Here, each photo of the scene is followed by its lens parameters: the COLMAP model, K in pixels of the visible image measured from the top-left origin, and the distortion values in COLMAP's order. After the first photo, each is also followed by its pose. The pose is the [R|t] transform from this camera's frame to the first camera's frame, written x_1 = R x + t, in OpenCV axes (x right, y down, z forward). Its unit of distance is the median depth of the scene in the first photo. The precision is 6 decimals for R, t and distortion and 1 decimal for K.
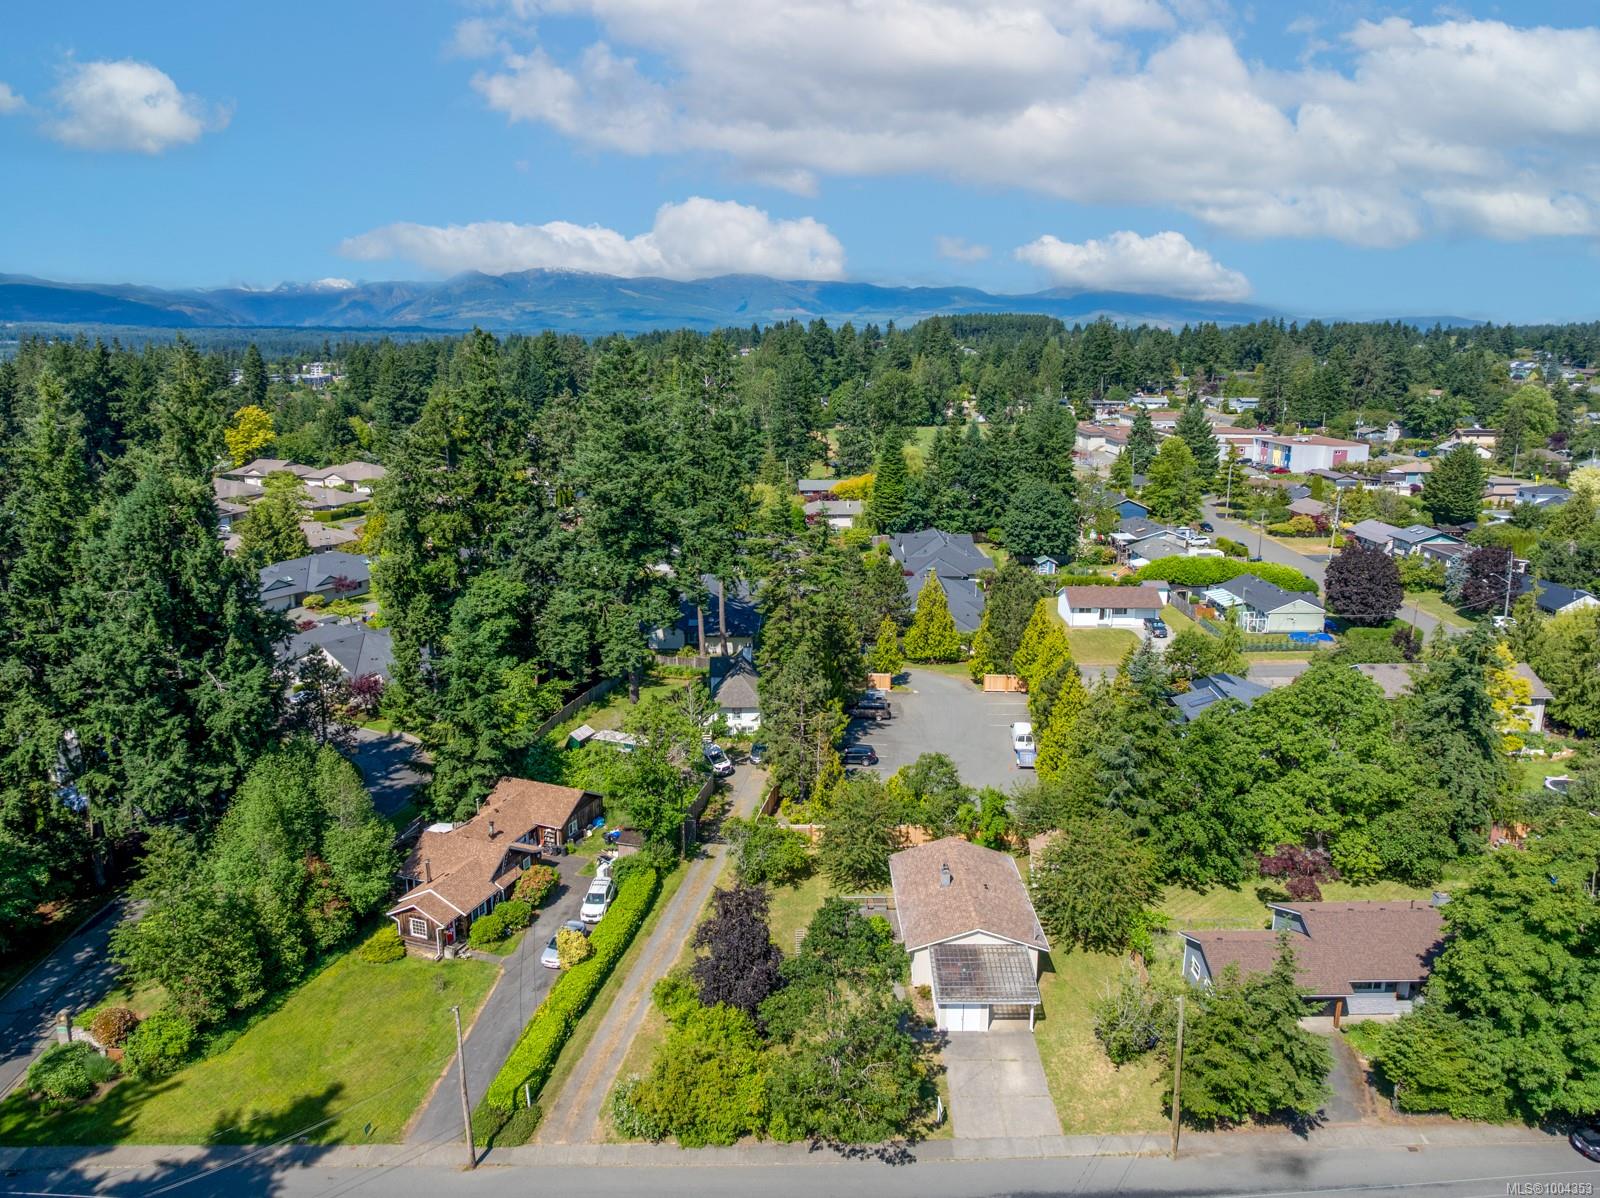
lens RADIAL K [[1136.4, 0, 805.6], [0, 1136.4, 594.6], [0, 0, 1]] dist [-0.036250, 0.000346]
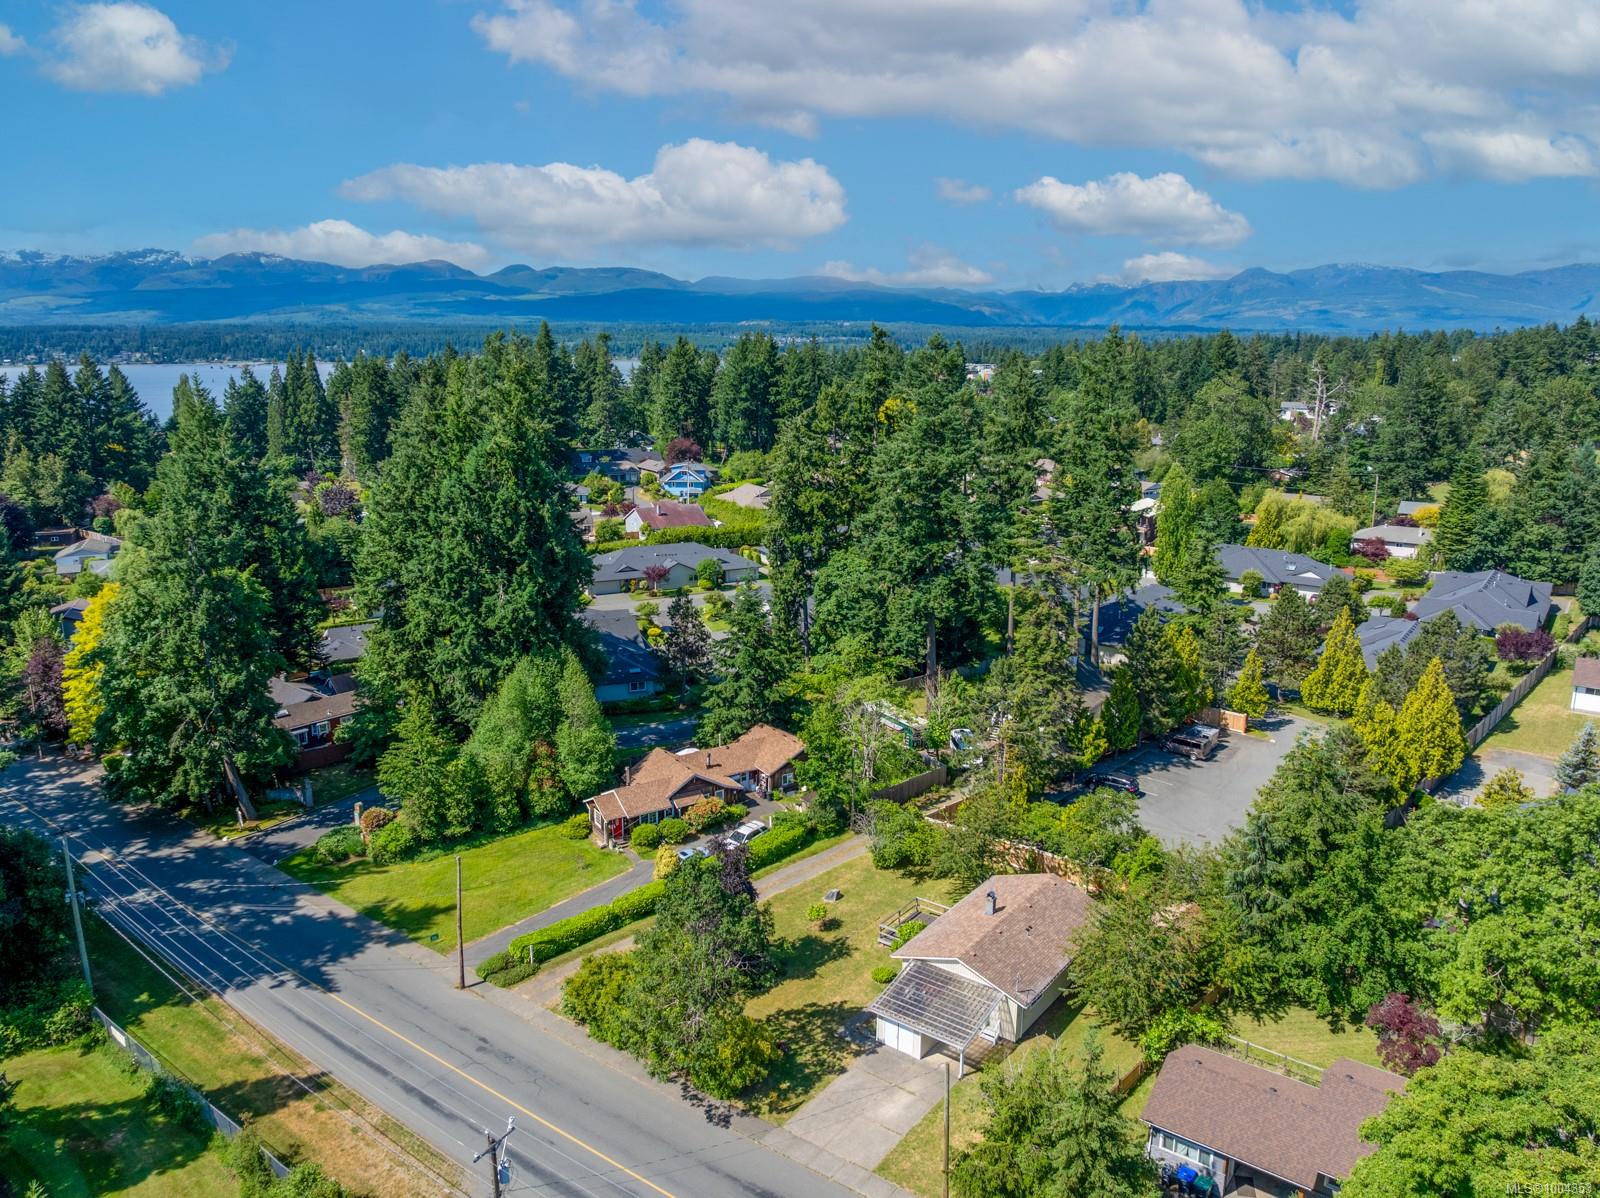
lens RADIAL K [[1136.4, 0, 795.7], [0, 1136.4, 603.7], [0, 0, 1]] dist [-0.036250, 0.000346]
pose [[0.788928, 0.137553, -0.598892, 0.527971], [-0.132919, 0.989750, 0.052229, -0.024852], [0.599937, 0.038400, 0.799125, 0.147441]]
